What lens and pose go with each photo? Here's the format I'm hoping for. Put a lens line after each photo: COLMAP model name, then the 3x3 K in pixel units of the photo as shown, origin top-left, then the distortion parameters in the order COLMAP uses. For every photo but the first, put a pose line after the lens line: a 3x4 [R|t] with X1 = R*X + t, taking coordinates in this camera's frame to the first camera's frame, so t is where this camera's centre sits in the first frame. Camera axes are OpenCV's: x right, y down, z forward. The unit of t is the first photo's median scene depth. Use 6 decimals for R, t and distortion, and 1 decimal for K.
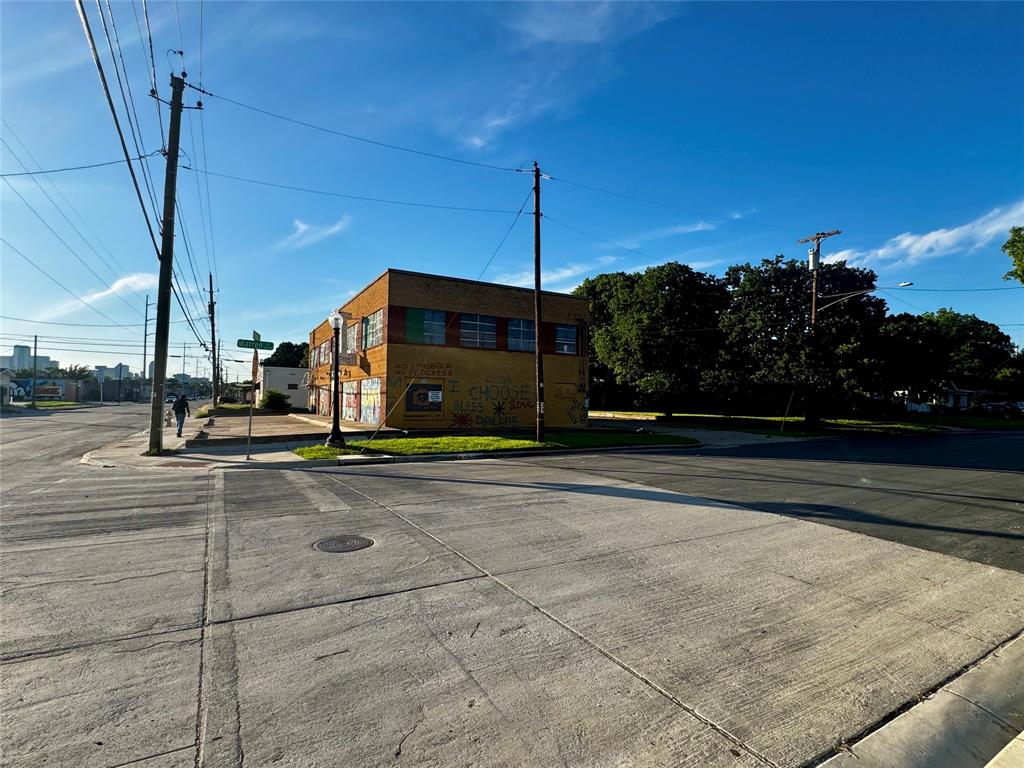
lens RADIAL K [[508.7, 0, 509.9], [0, 508.7, 383.8], [0, 0, 1]] dist [0.000138, -0.000014]
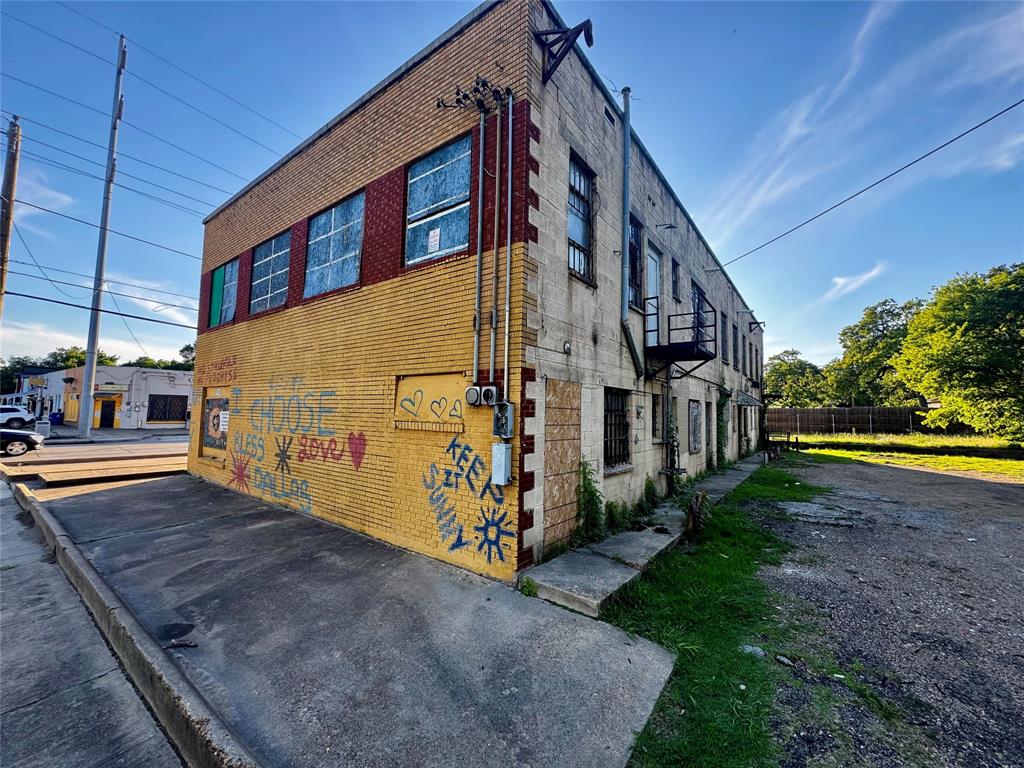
lens RADIAL K [[407.4, 0, 516.1], [0, 407.4, 381.1], [0, 0, 1]] dist [0.000300, -0.000113]
pose [[0.410688, -0.077170, -0.908504, 0.311092], [0.018755, 0.996916, -0.076202, 0.018402], [0.911583, 0.014256, 0.410869, 0.959588]]
